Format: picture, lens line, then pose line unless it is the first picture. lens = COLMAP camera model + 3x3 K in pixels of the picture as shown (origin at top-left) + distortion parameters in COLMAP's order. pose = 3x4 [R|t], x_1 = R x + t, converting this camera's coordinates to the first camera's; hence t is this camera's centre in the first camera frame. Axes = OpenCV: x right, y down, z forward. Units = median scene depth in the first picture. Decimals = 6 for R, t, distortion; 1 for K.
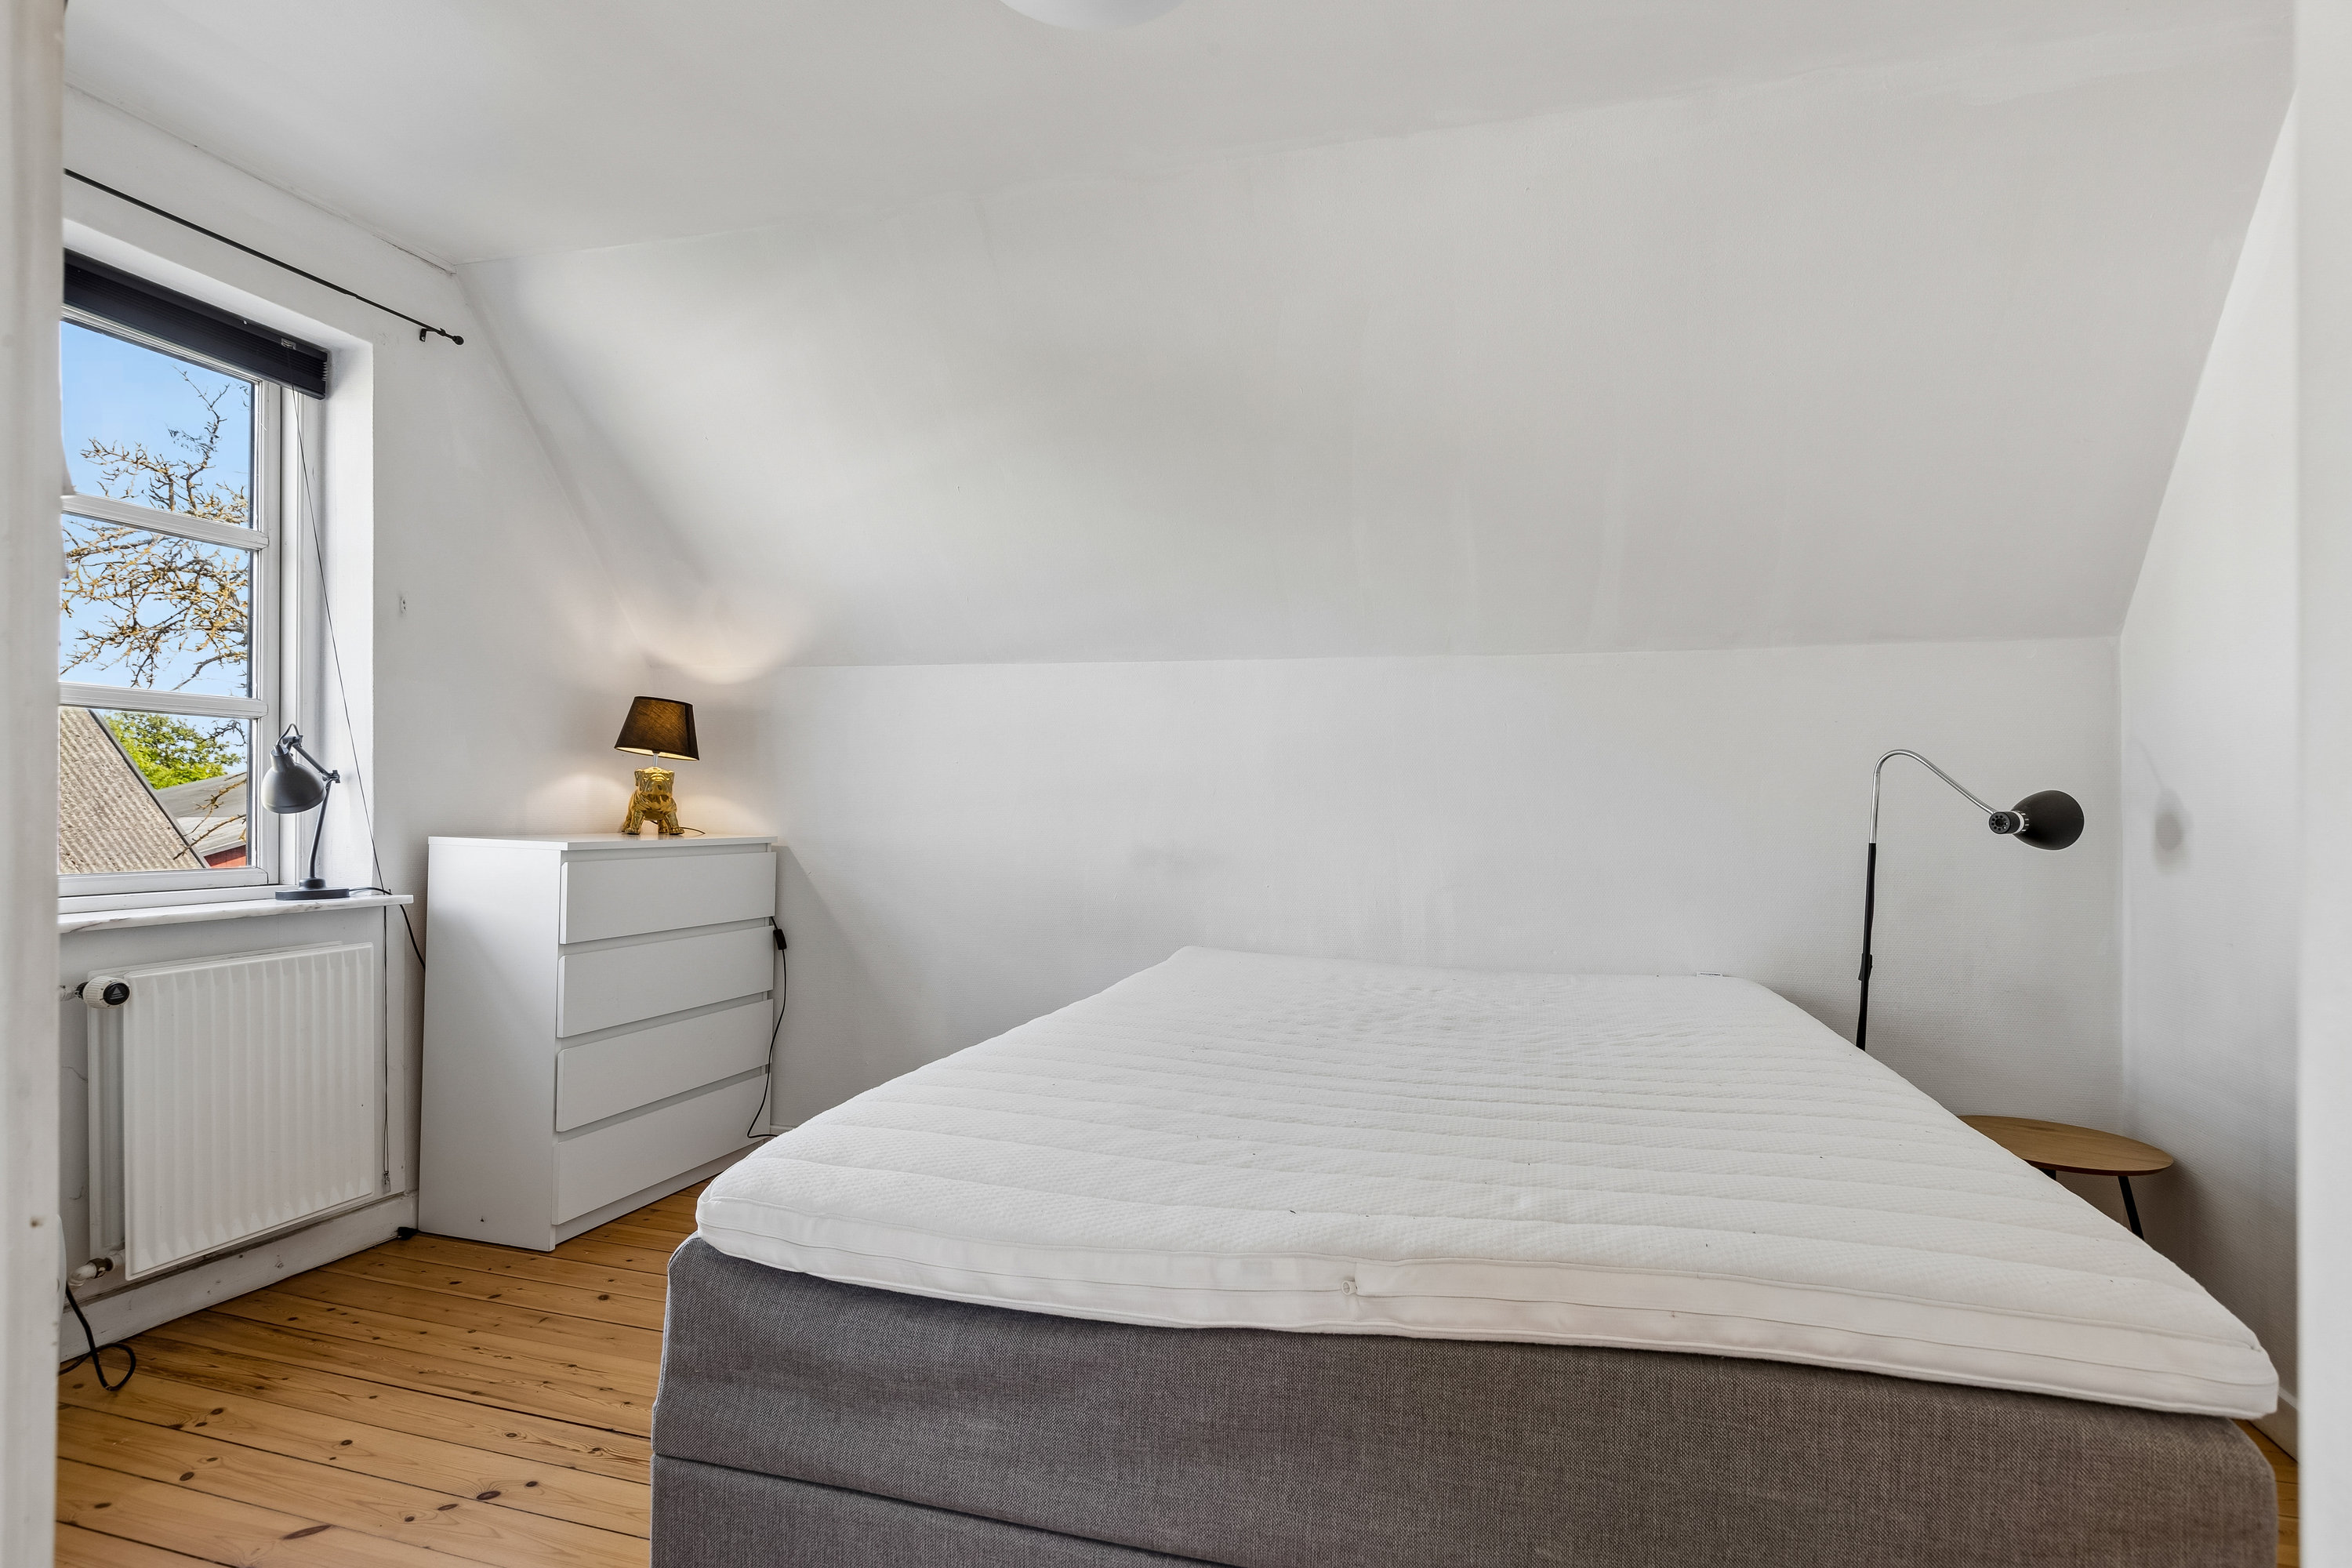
lens RADIAL K [[1211.9, 0, 1207.1], [0, 1211.9, 794.0], [0, 0, 1]] dist [-0.000854, -0.002906]
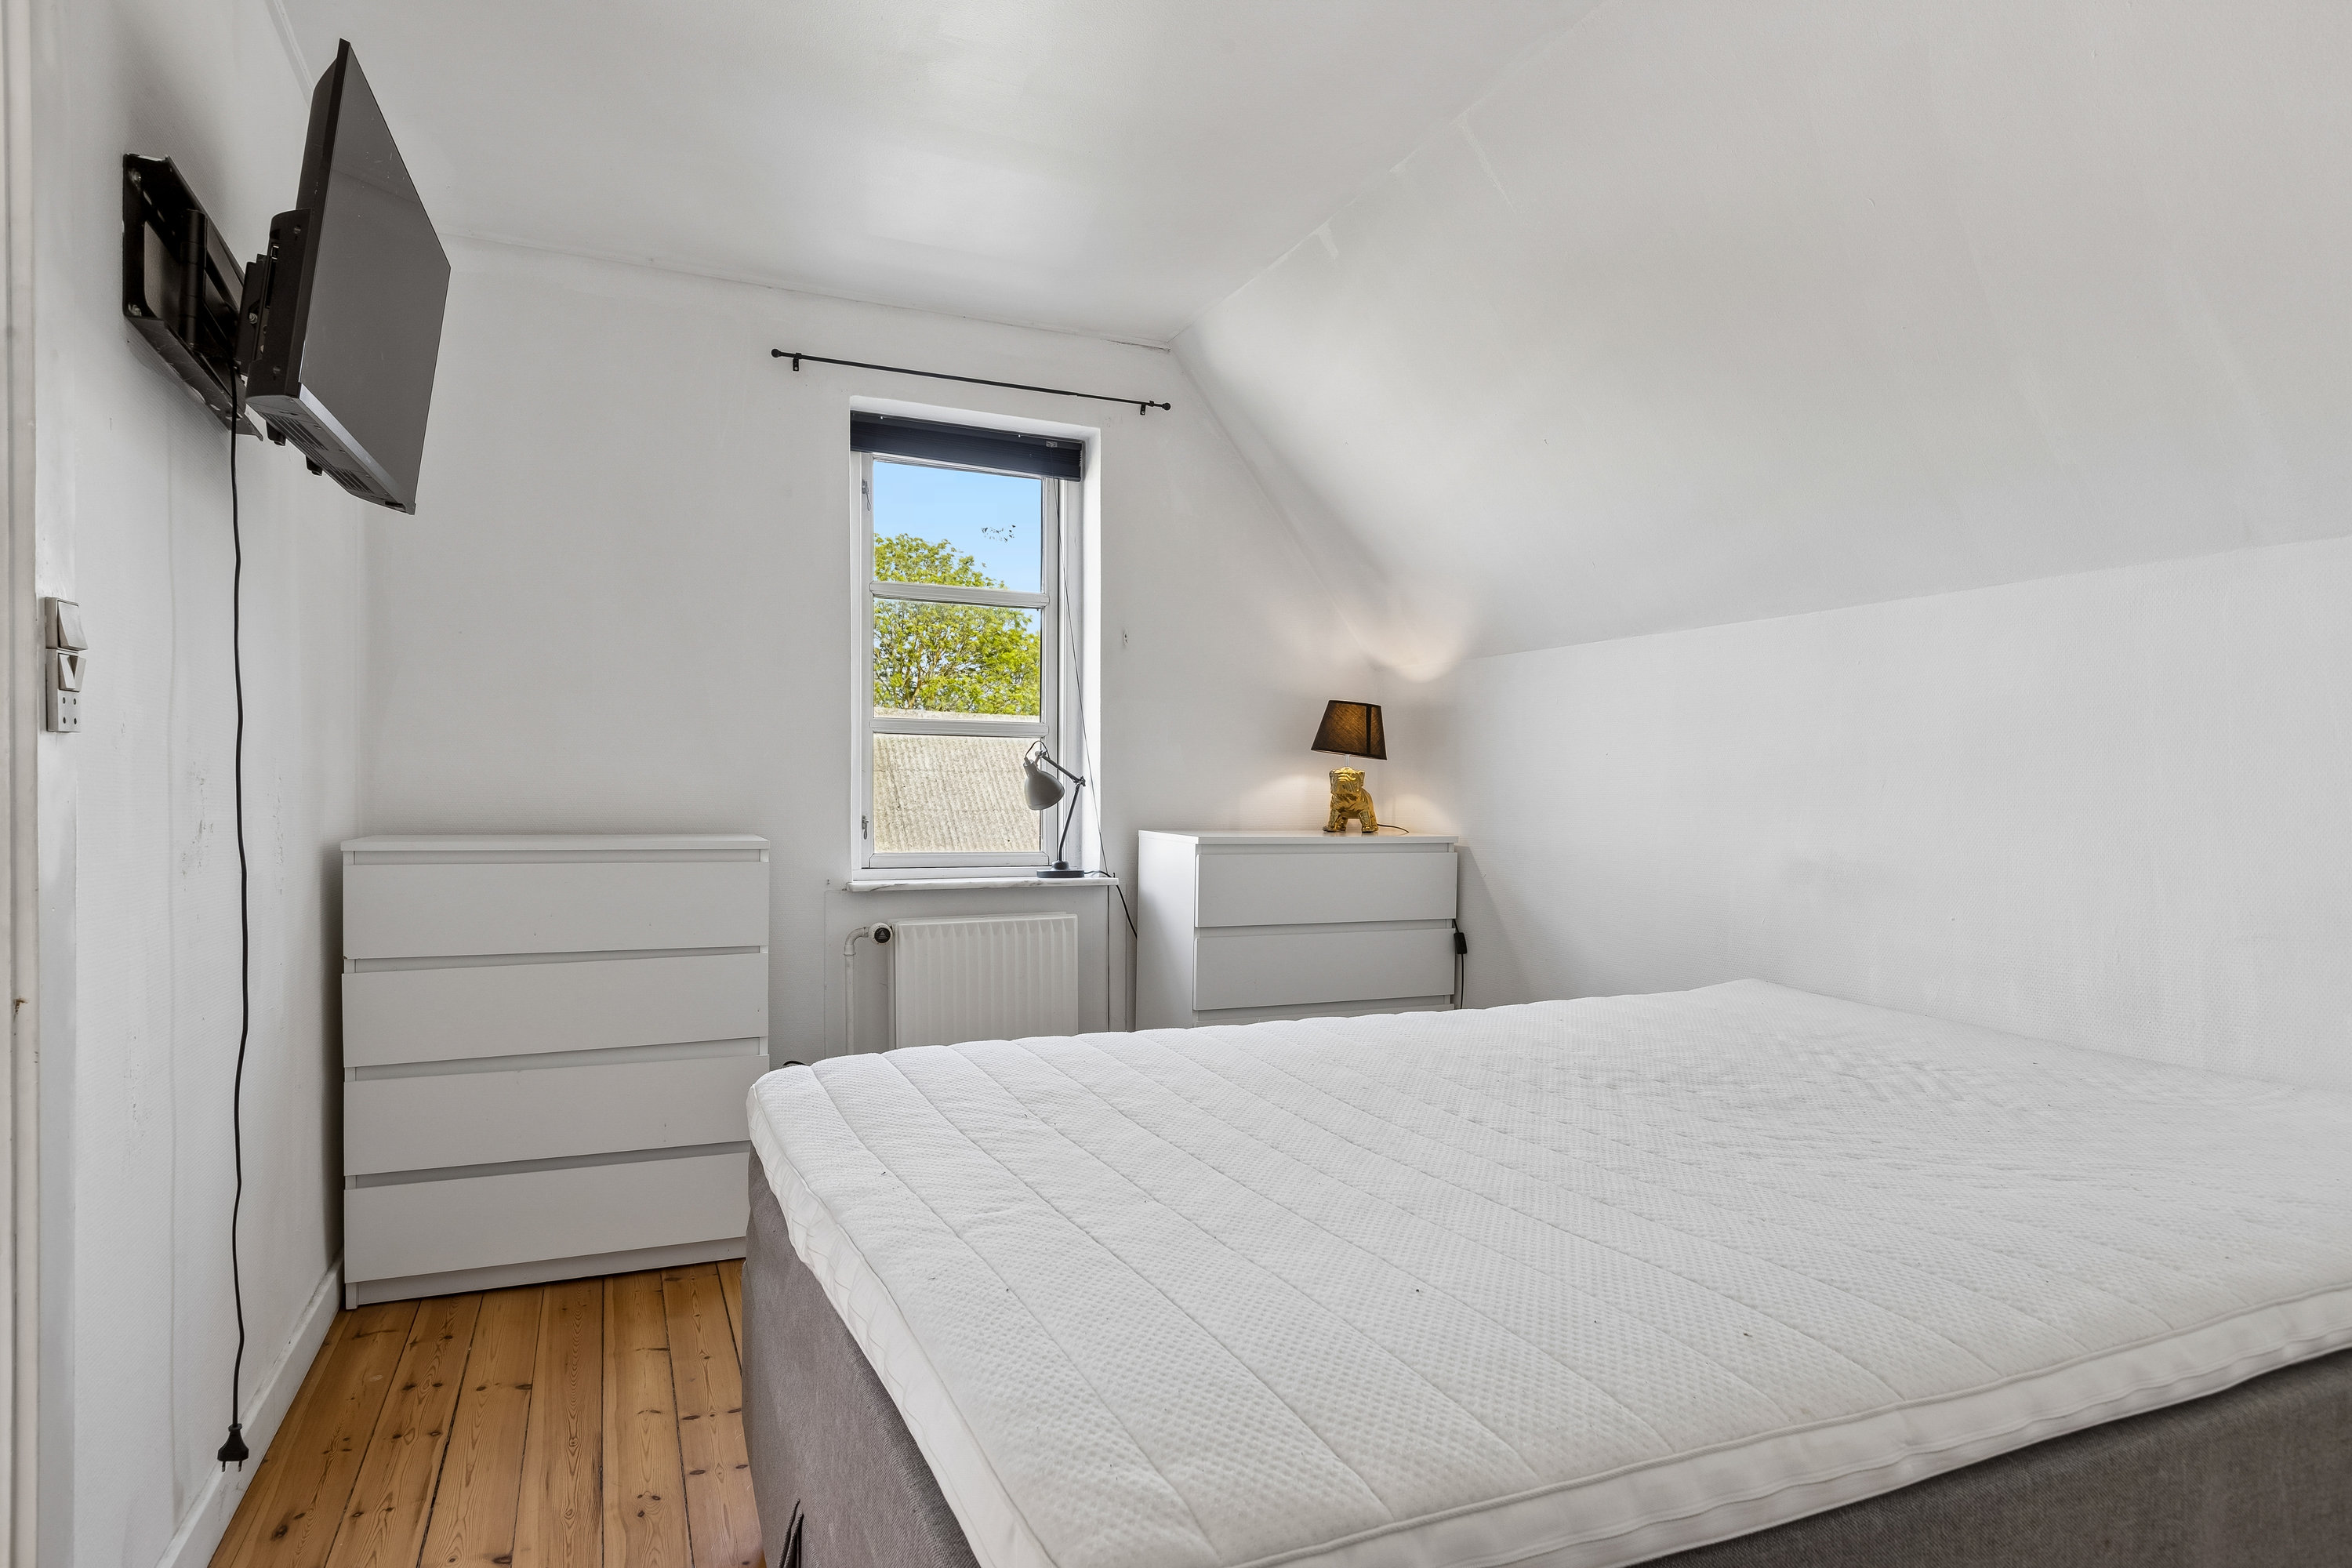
lens RADIAL K [[1308.5, 0, 1190.0], [0, 1308.5, 824.2], [0, 0, 1]] dist [-0.001926, -0.002121]
pose [[0.640758, 0.010975, -0.767664, 0.361465], [0.007428, 0.999762, 0.020493, 0.002814], [0.767707, -0.018834, 0.640525, 0.194330]]
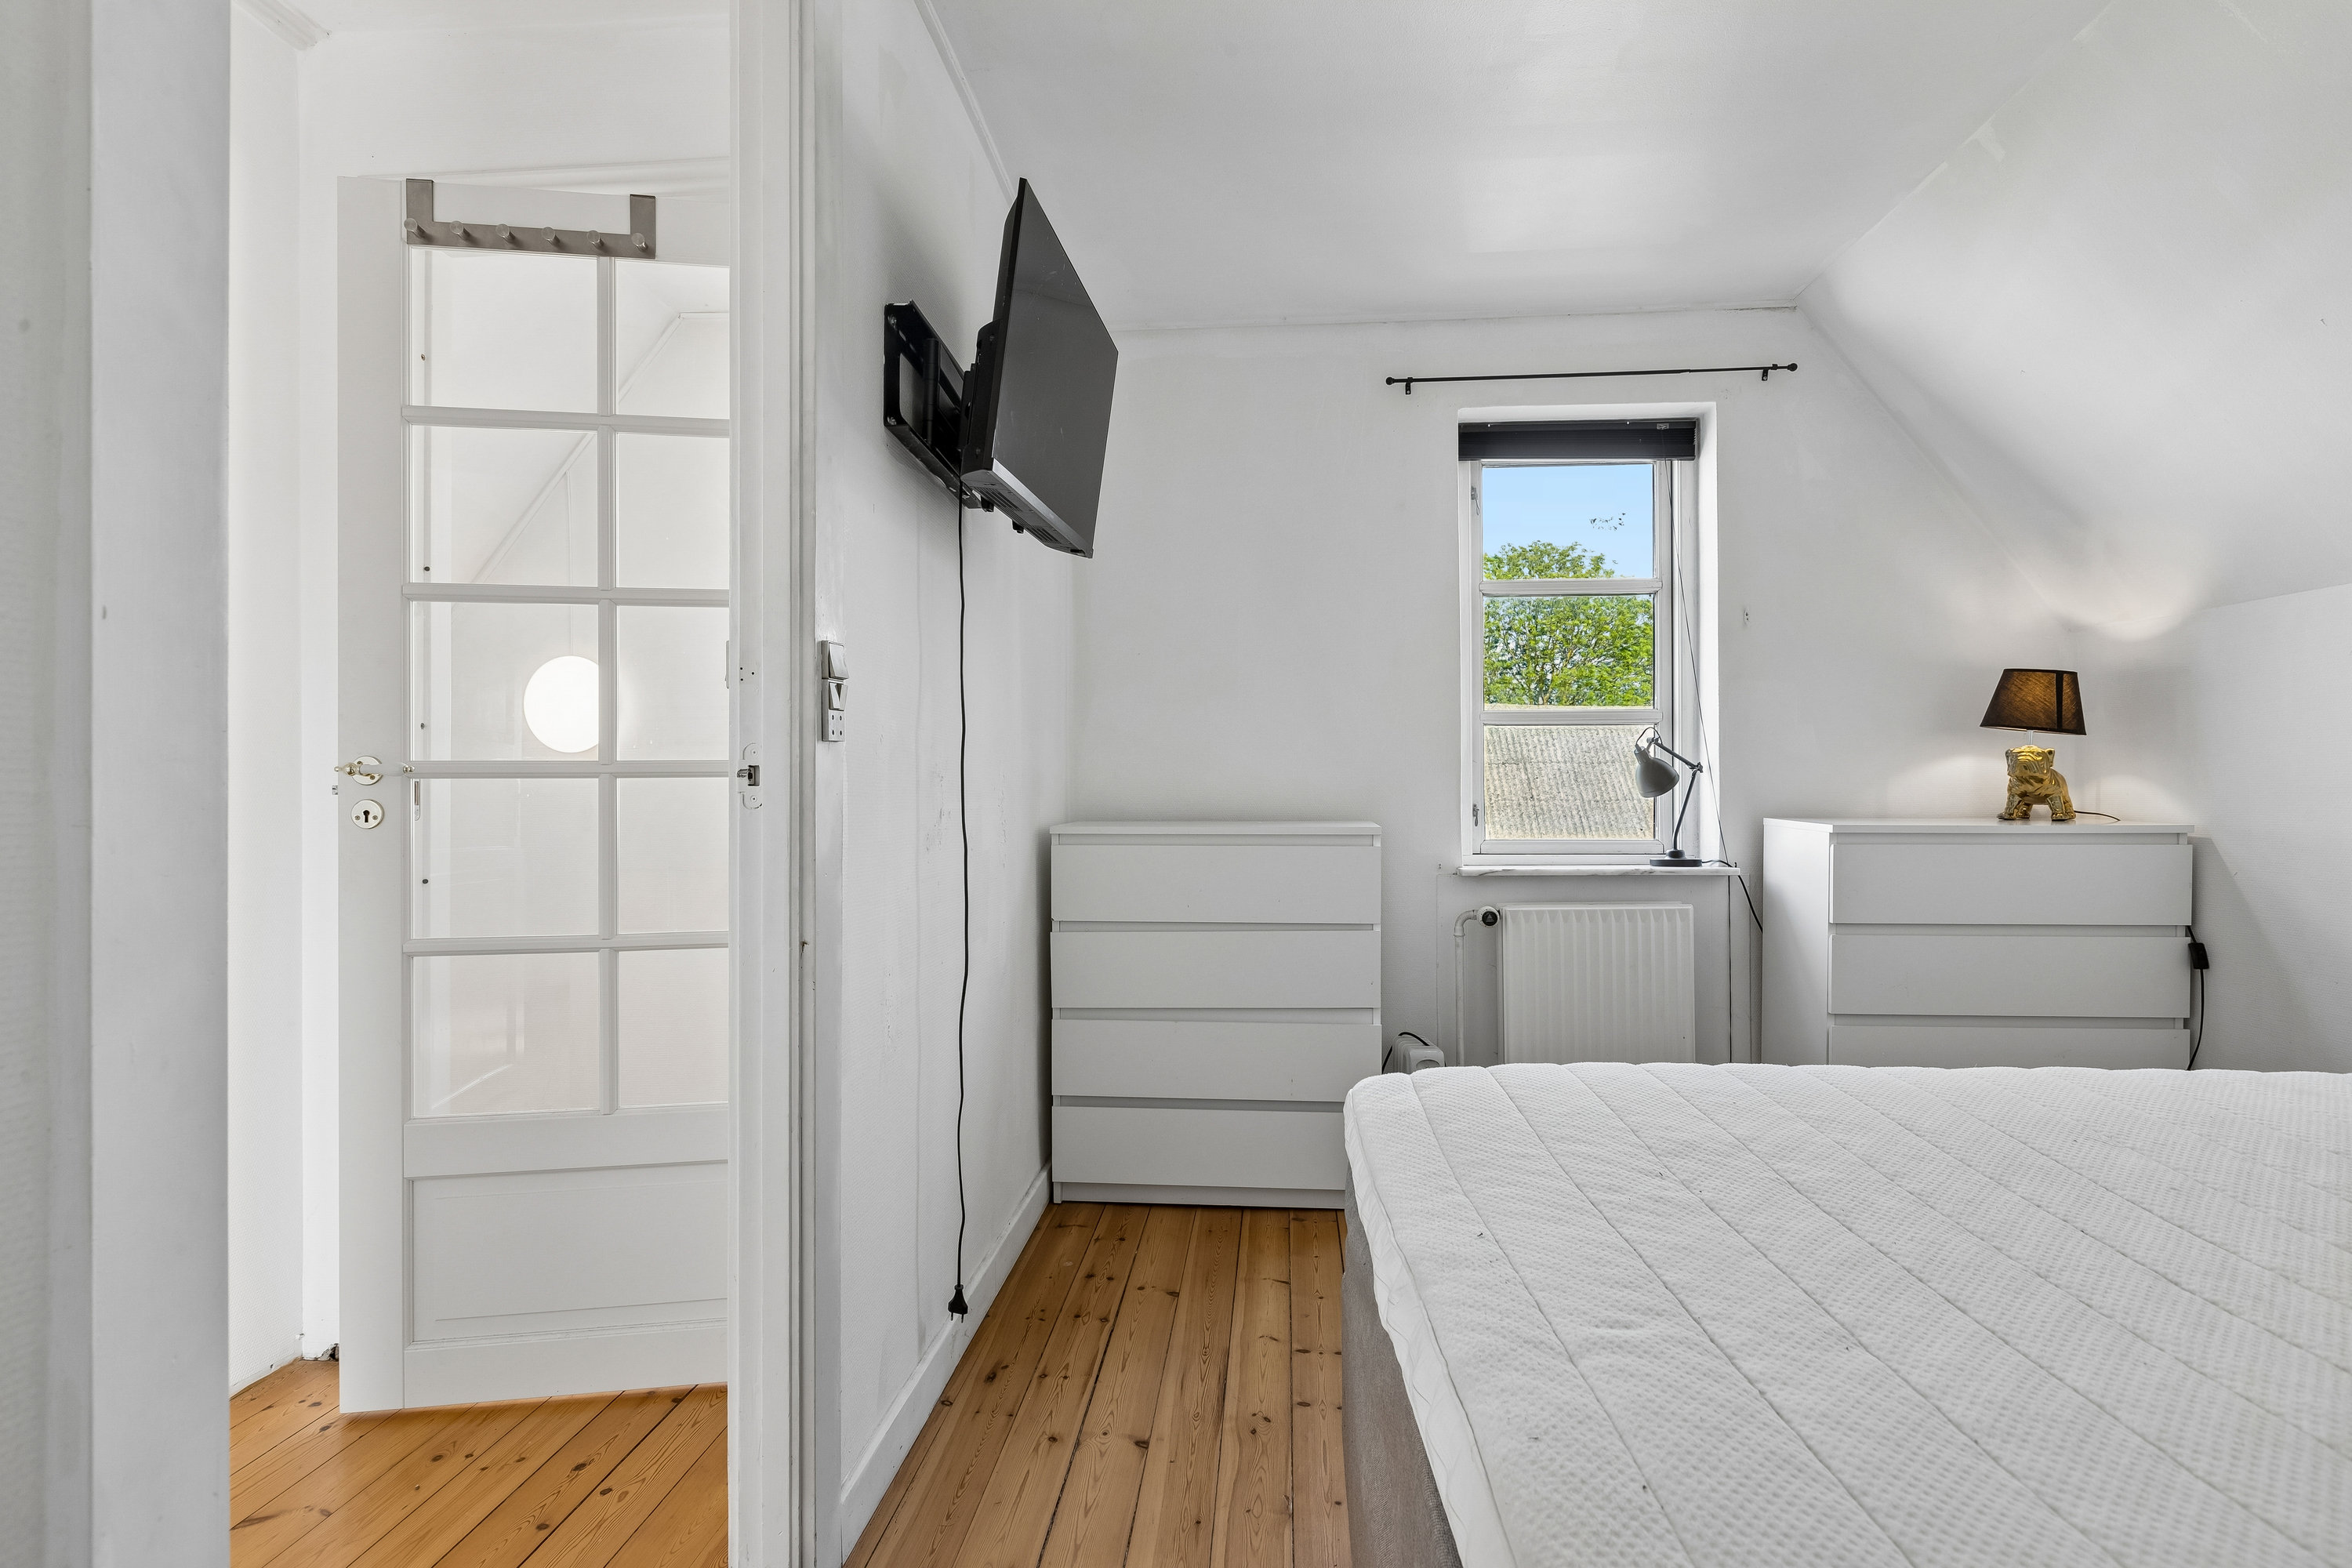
lens RADIAL K [[1211.9, 0, 1182.7], [0, 1211.9, 797.3], [0, 0, 1]] dist [-0.000854, -0.002906]
pose [[0.193627, -0.003087, -0.981070, 0.343912], [0.018081, 0.999836, 0.000423, 0.005220], [0.980909, -0.017820, 0.193652, 0.229233]]
